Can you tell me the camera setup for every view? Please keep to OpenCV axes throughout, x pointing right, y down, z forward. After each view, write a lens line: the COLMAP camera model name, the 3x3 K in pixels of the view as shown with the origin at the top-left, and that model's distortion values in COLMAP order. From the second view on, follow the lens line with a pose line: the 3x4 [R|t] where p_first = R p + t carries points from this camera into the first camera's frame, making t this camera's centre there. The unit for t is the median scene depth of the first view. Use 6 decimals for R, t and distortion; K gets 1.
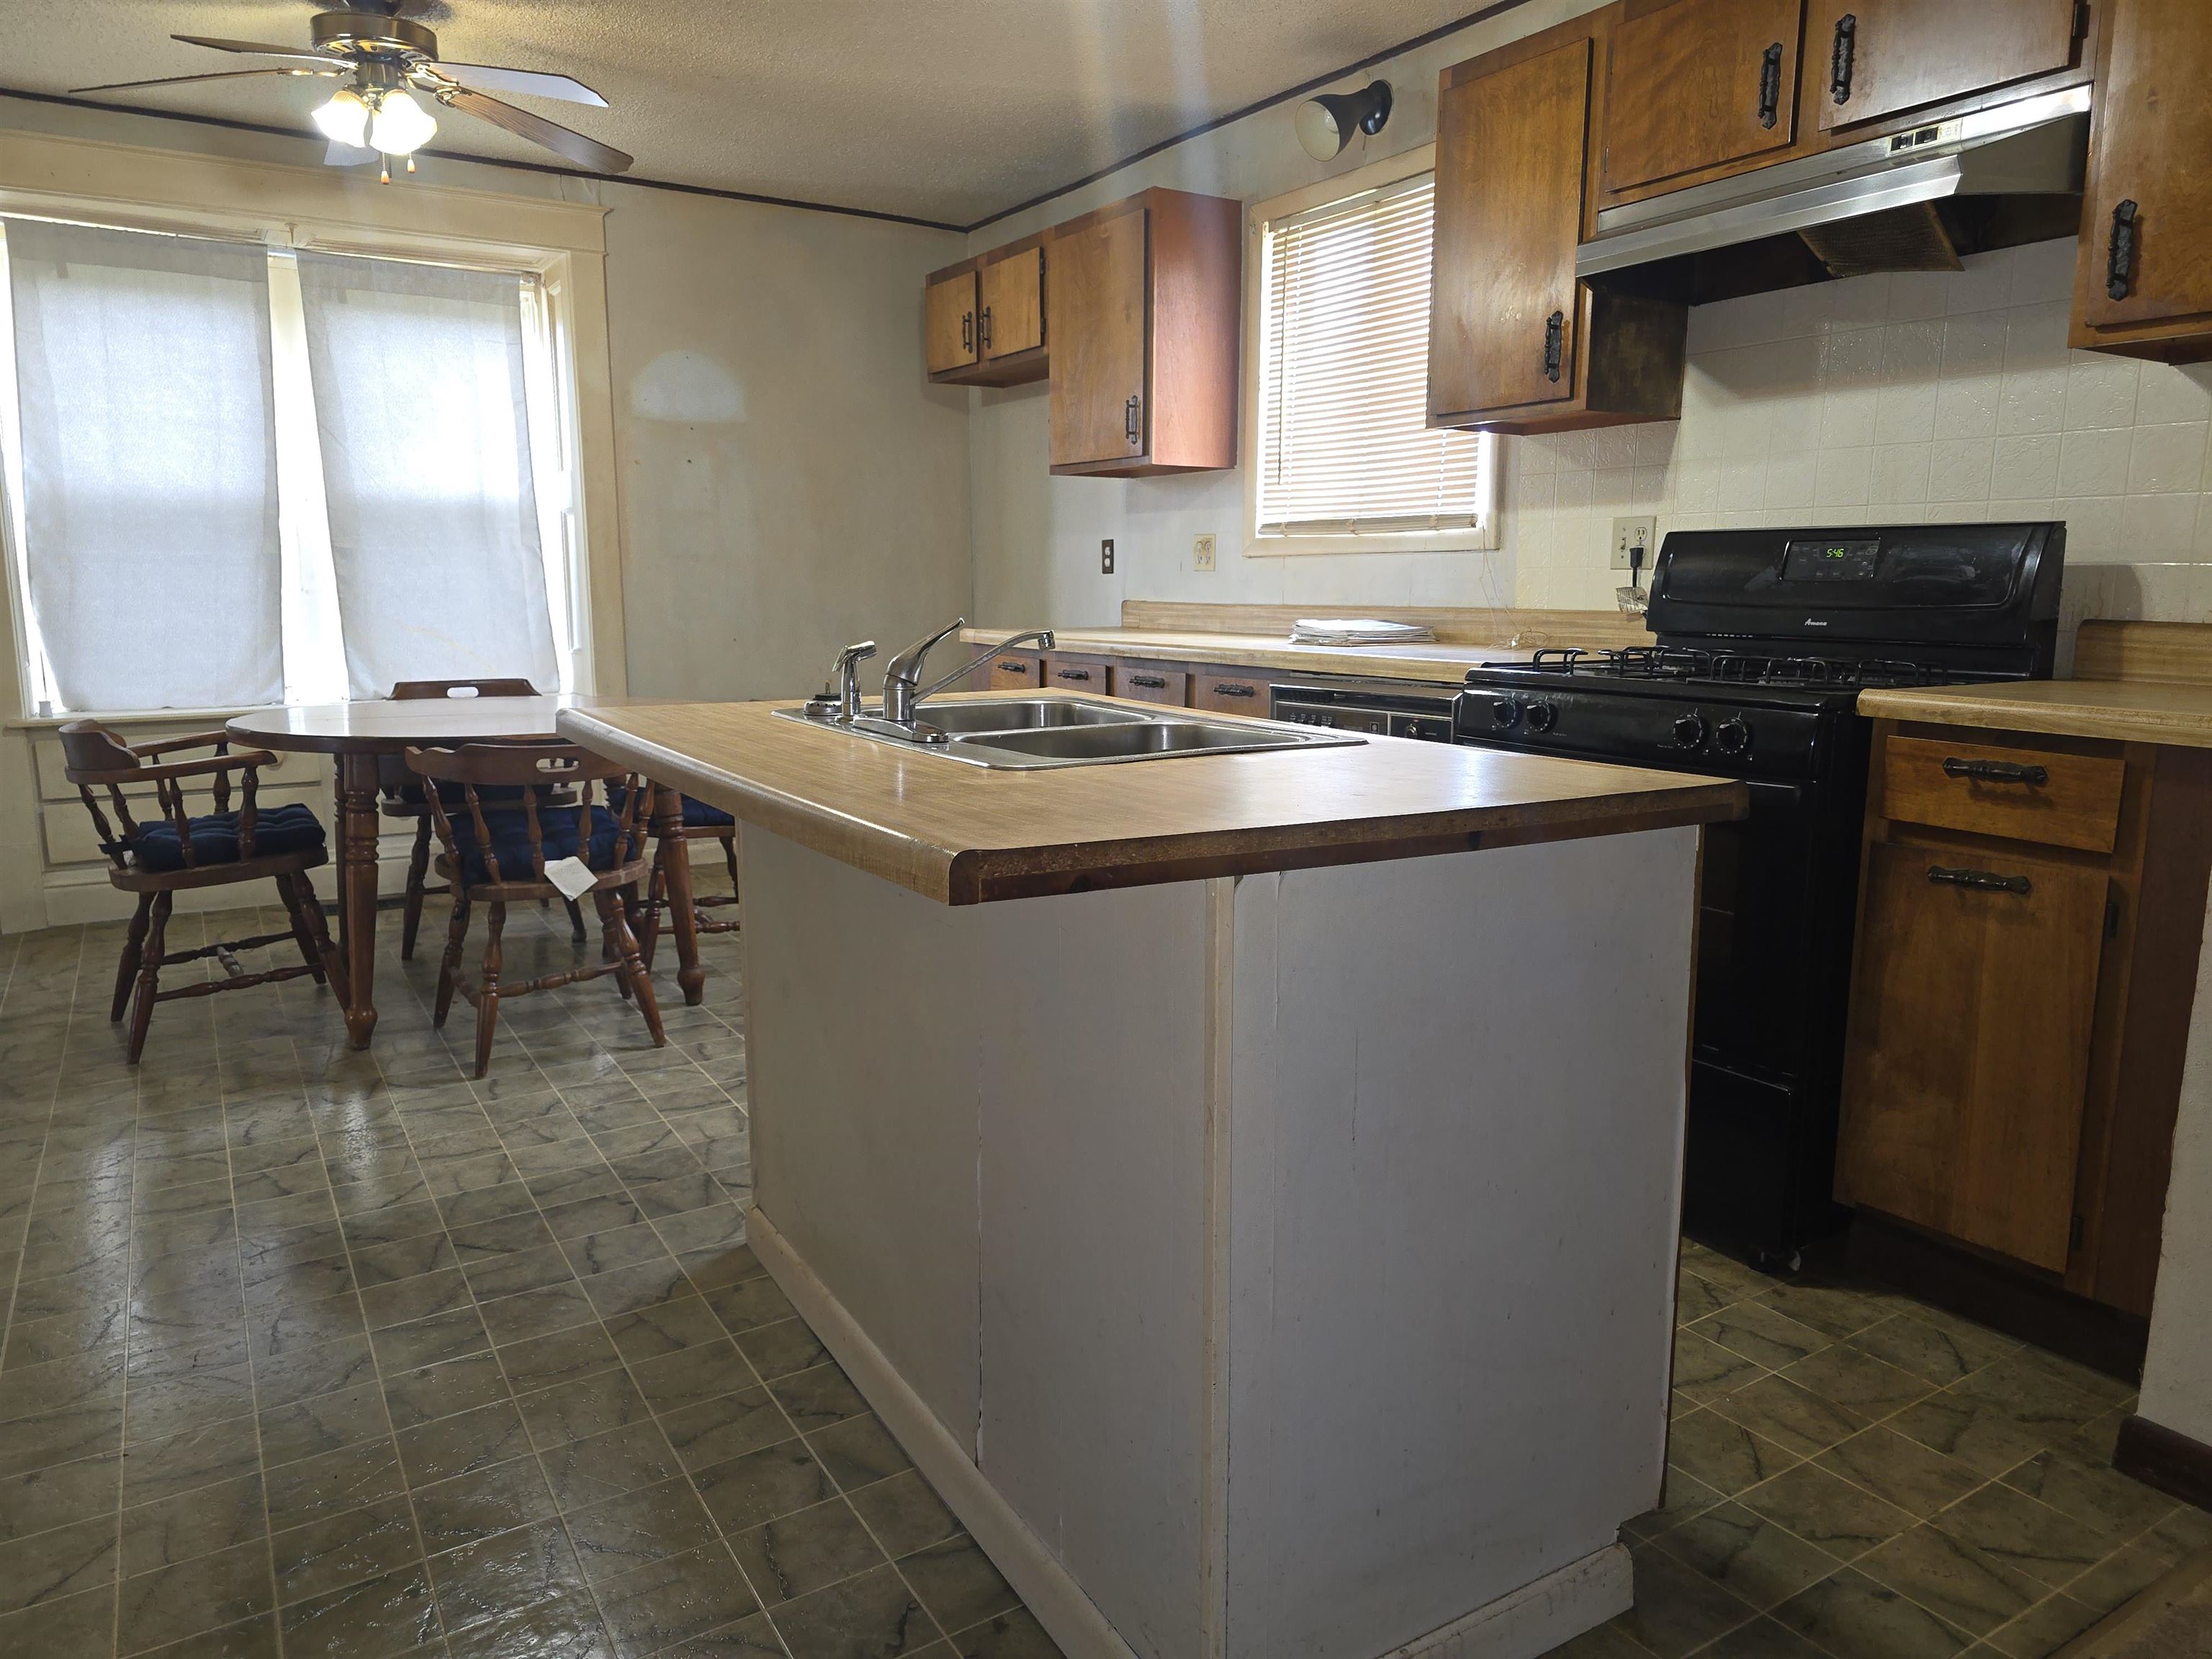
lens RADIAL K [[1487.7, 0, 1123.8], [0, 1487.7, 844.2], [0, 0, 1]] dist [0.020094, -0.030726]
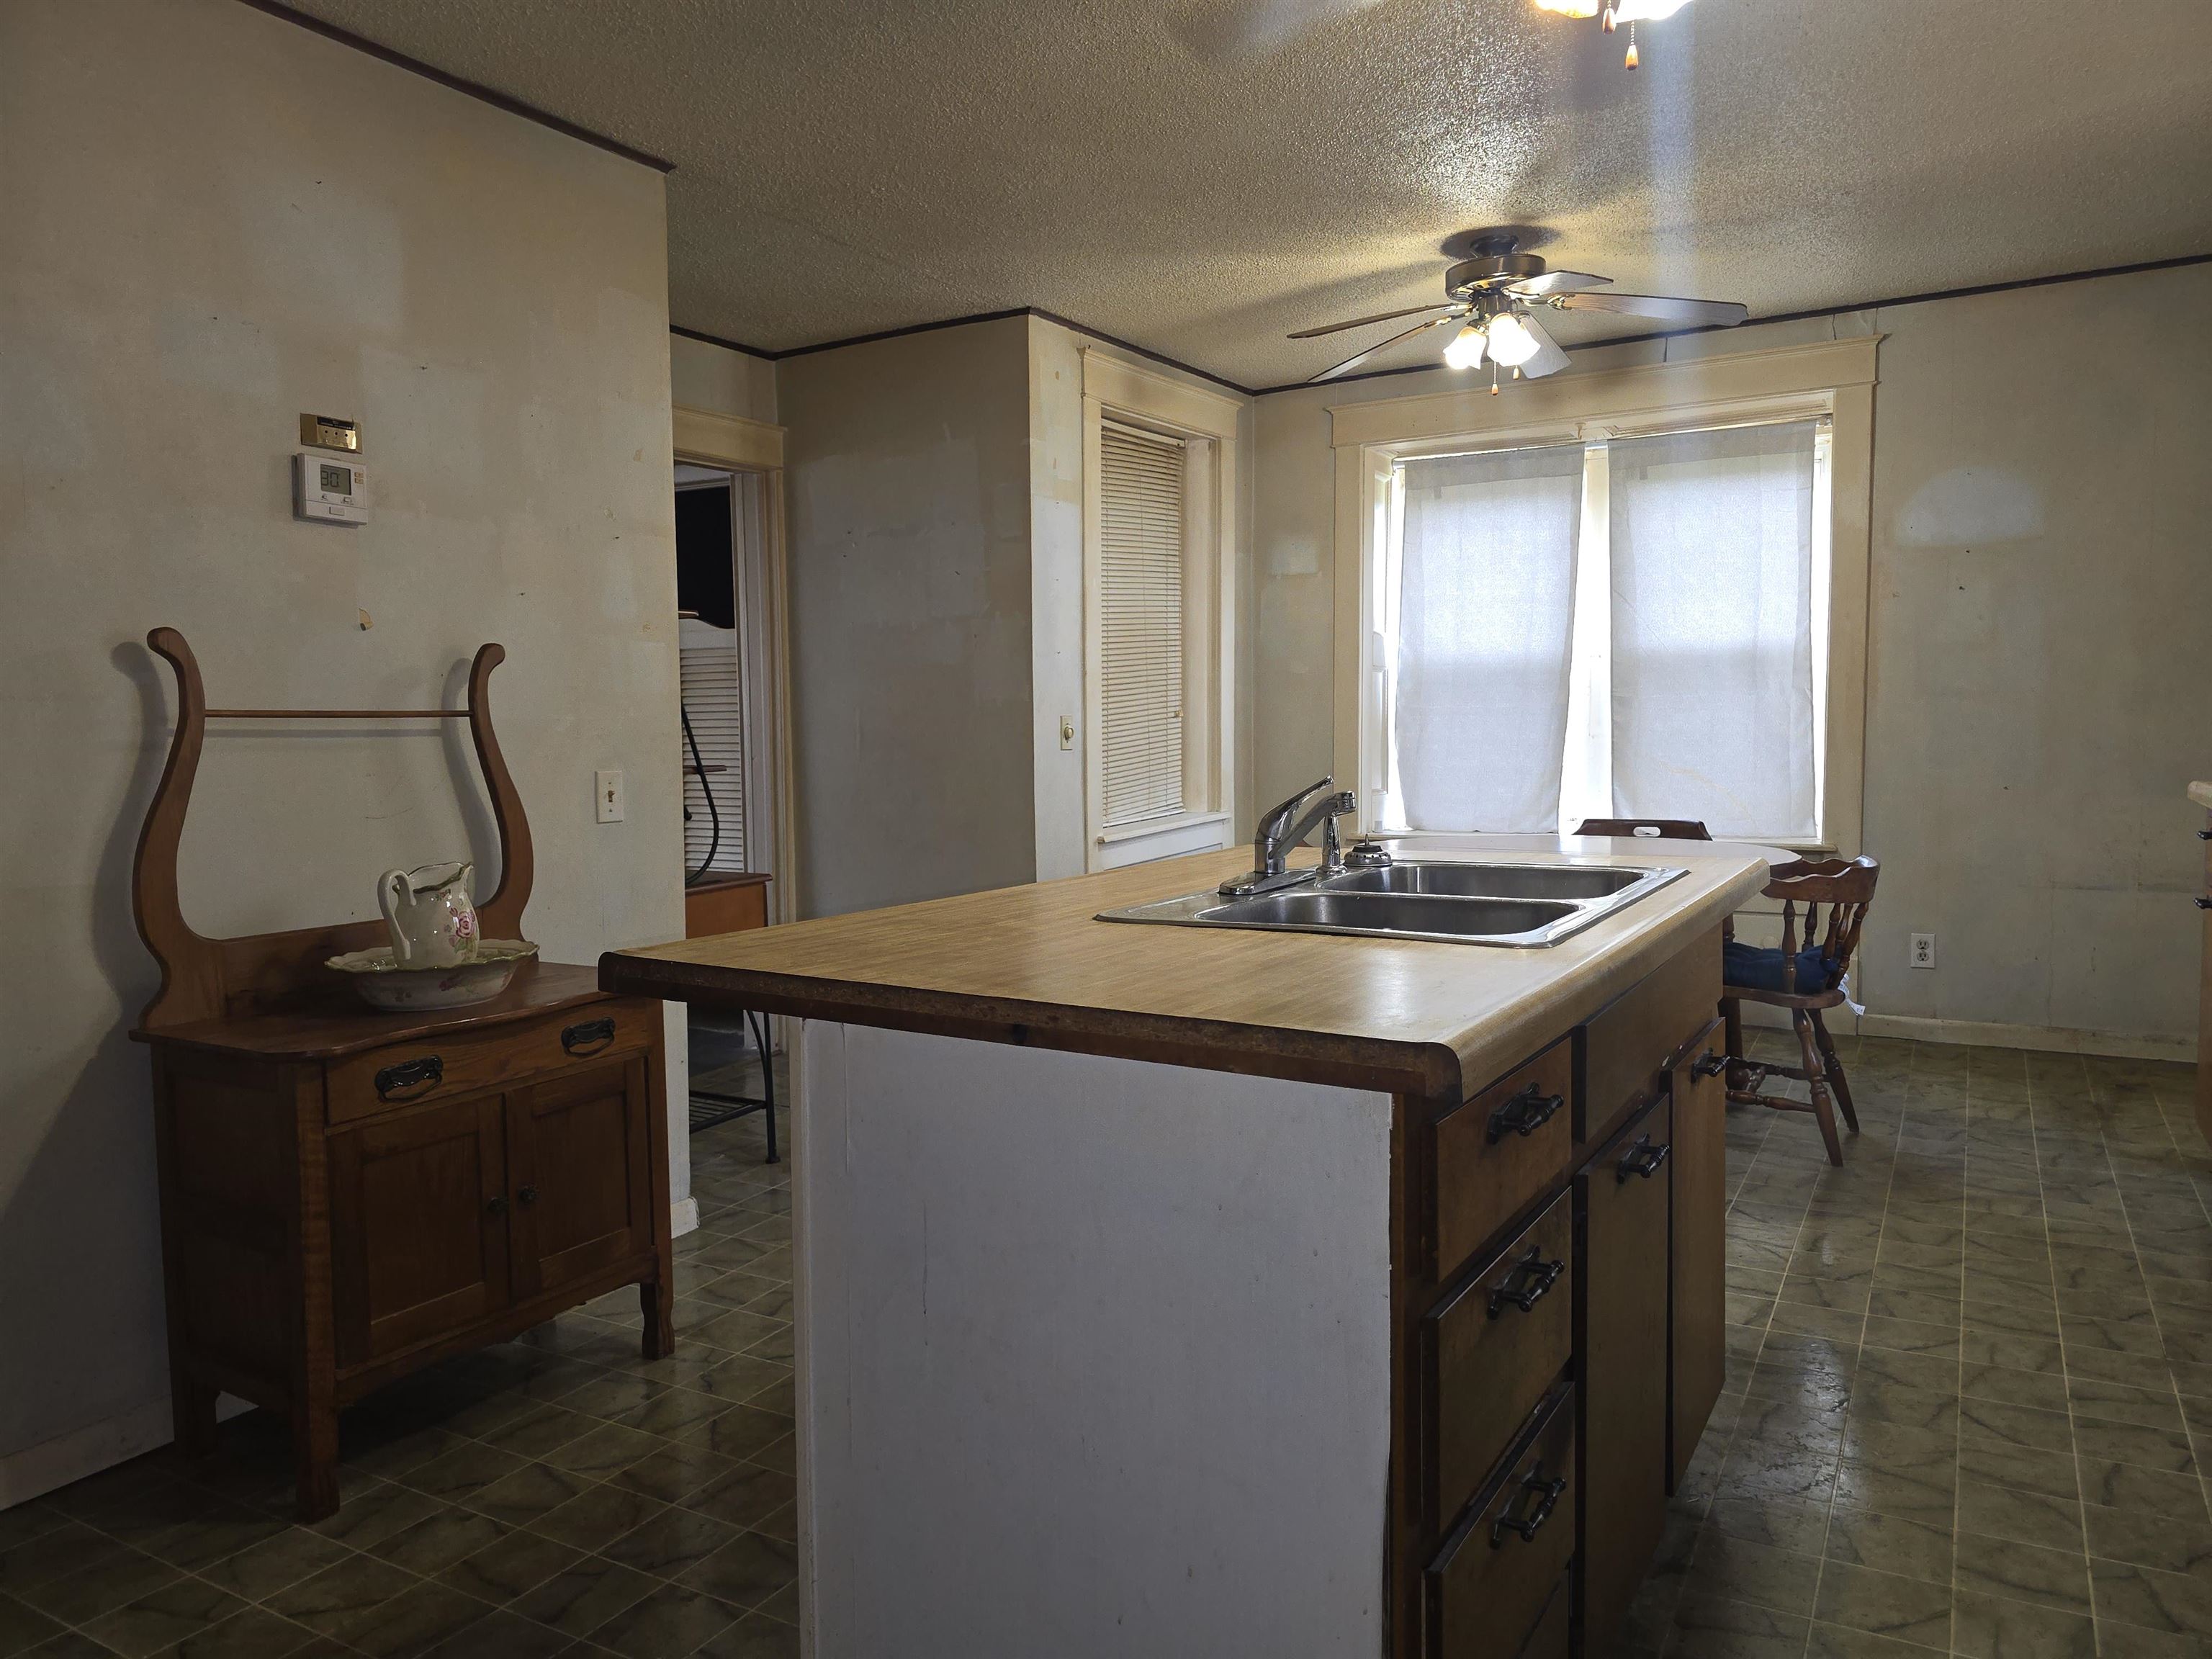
lens RADIAL K [[1485.4, 0, 1106.0], [0, 1485.4, 829.5], [0, 0, 1]] dist [0.061877, -0.059668]
pose [[0.446406, 0.051885, -0.893325, 0.323332], [-0.138333, 0.990318, -0.011608, -0.037432], [0.884073, 0.128758, 0.449261, 0.185727]]
